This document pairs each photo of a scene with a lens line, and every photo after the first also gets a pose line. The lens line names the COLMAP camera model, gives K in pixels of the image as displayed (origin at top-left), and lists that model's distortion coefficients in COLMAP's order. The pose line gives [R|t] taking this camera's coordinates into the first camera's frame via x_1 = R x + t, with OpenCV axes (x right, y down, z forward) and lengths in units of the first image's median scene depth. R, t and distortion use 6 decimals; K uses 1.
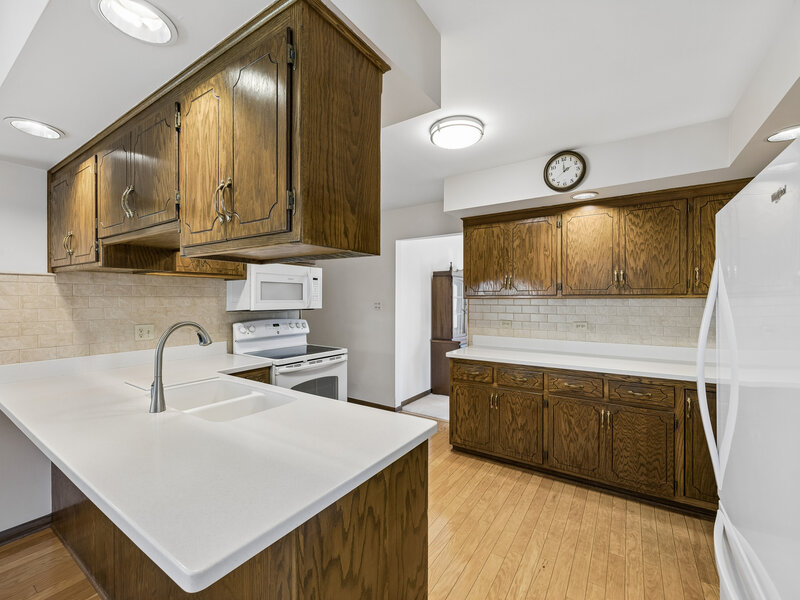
lens RADIAL K [[339.3, 0, 407.5], [0, 339.3, 304.9], [0, 0, 1]] dist [-0.011202, -0.000586]
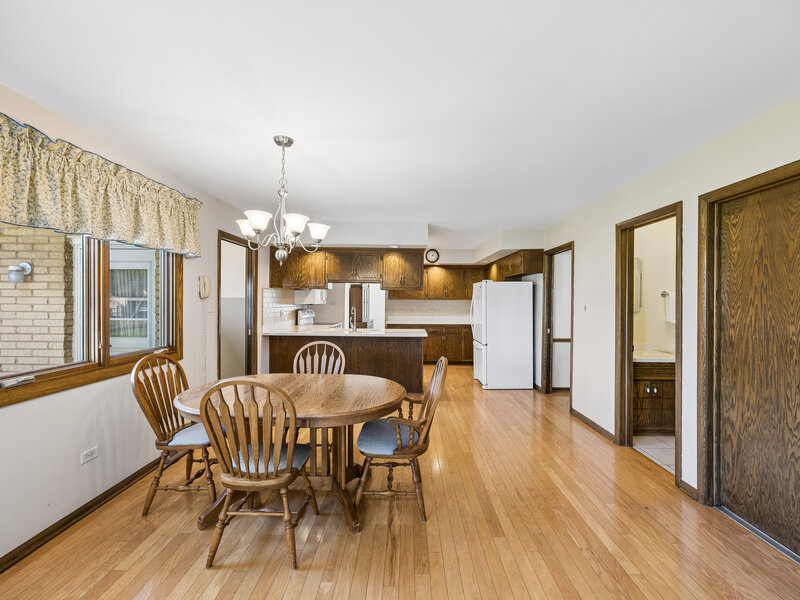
lens RADIAL K [[339.3, 0, 407.0], [0, 339.3, 301.6], [0, 0, 1]] dist [-0.011202, -0.000586]
pose [[0.839025, 0.005254, 0.544068, -1.326510], [0.001080, 0.999935, -0.011321, 0.029298], [-0.544092, 0.010086, 0.838965, -1.351683]]
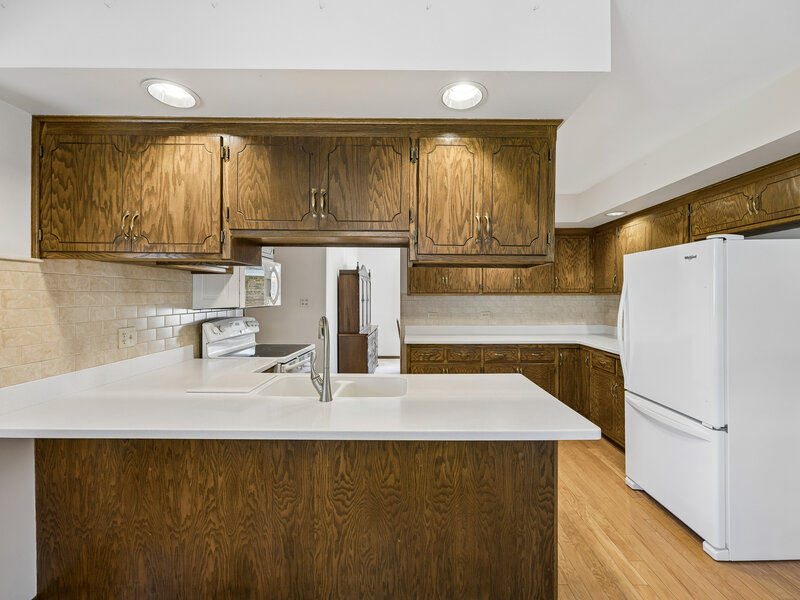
lens RADIAL K [[339.3, 0, 406.5], [0, 339.3, 297.6], [0, 0, 1]] dist [-0.011202, -0.000586]
pose [[0.842093, -0.002724, 0.539325, -0.662939], [0.009396, 0.999910, -0.009621, 0.001974], [-0.539250, 0.013169, 0.842043, -0.021849]]
